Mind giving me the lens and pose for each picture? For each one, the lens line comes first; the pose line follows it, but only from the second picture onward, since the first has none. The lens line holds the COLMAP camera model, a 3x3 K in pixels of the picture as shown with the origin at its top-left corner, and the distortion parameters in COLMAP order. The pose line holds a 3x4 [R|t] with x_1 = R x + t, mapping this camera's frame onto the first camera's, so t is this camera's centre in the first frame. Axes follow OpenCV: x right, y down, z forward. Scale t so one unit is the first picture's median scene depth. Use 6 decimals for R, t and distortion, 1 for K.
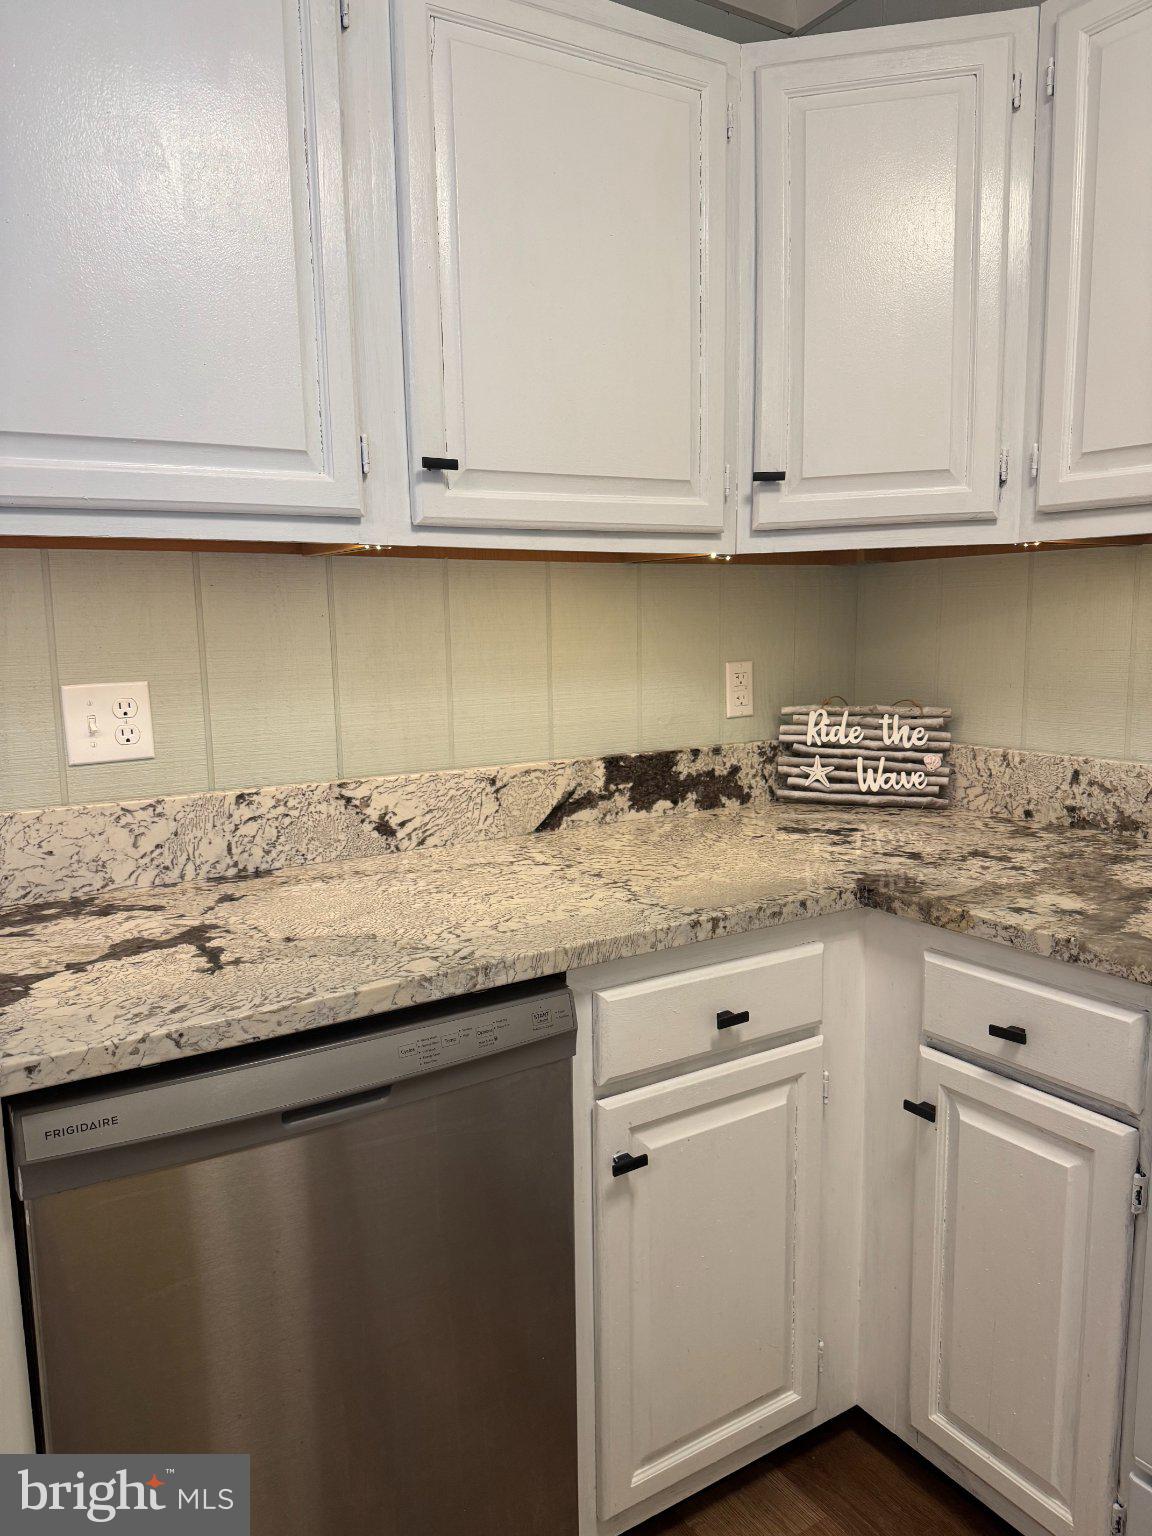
lens RADIAL K [[1092.7, 0, 589.7], [0, 1092.7, 768.5], [0, 0, 1]] dist [0.011649, -0.028602]
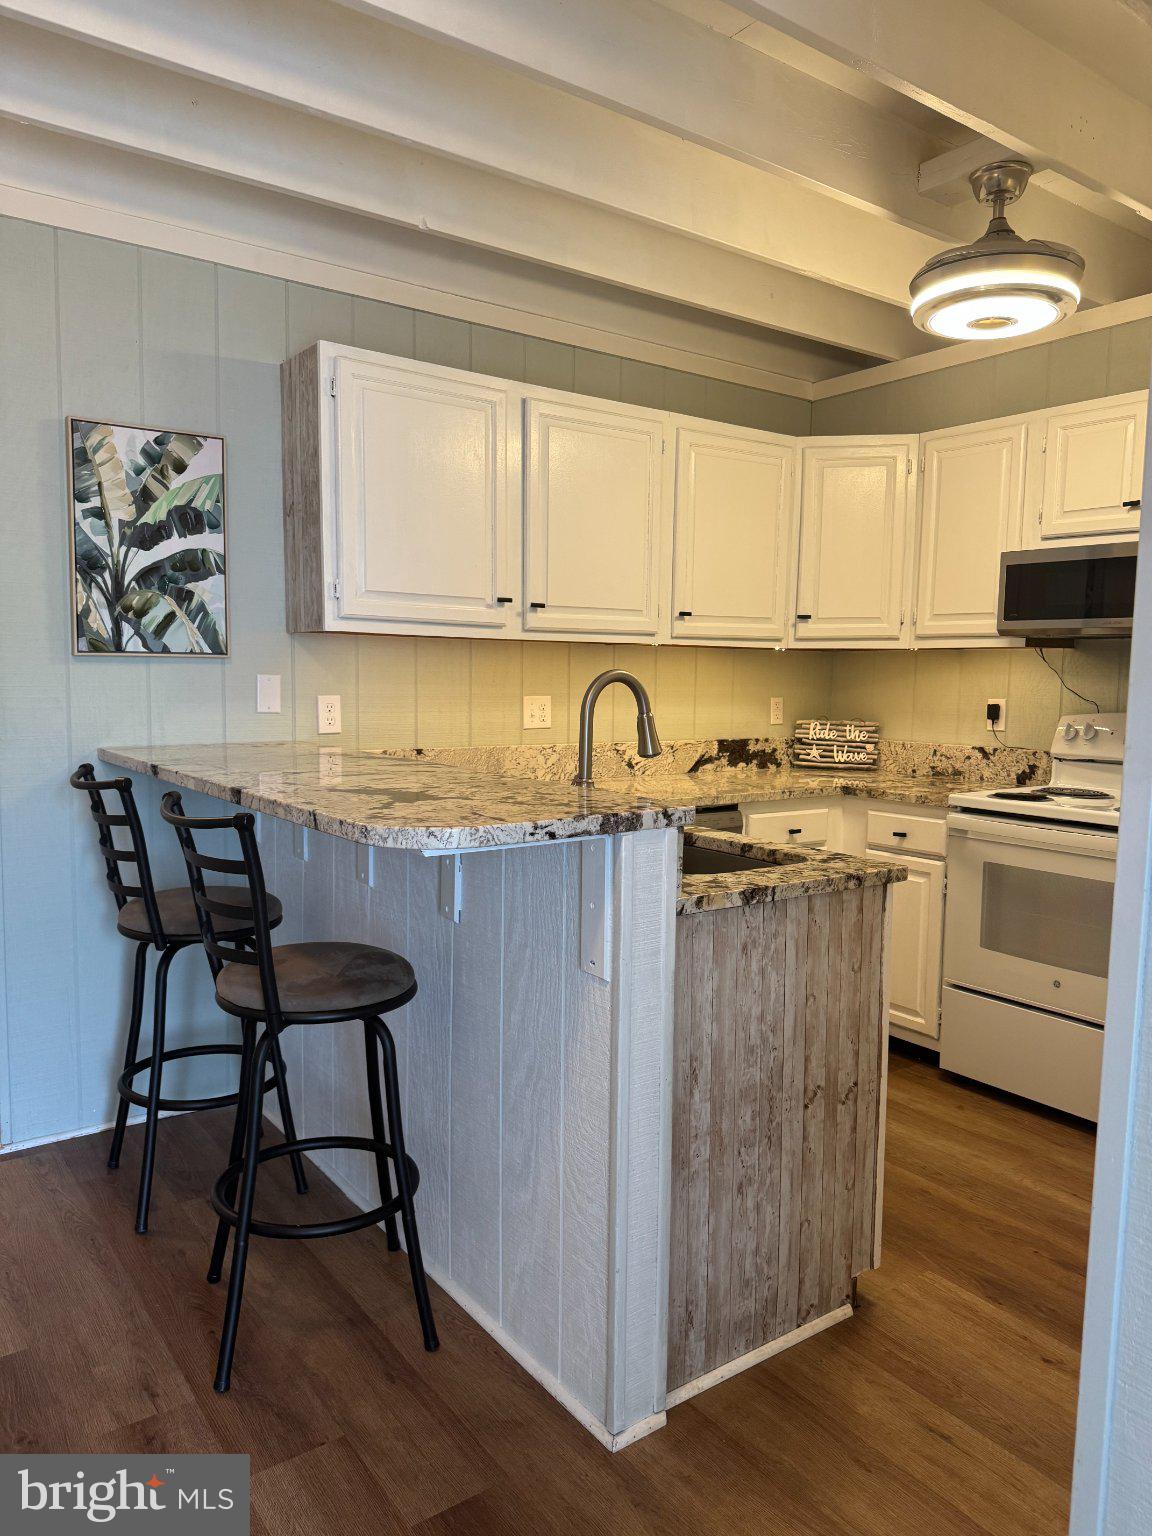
lens RADIAL K [[1092.7, 0, 562.4], [0, 1092.7, 771.9], [0, 0, 1]] dist [0.011649, -0.028602]
pose [[0.998815, 0.025444, 0.041490, -0.363126], [-0.023539, 0.998674, -0.045776, 0.151211], [-0.042599, 0.044745, 0.998090, -1.069656]]
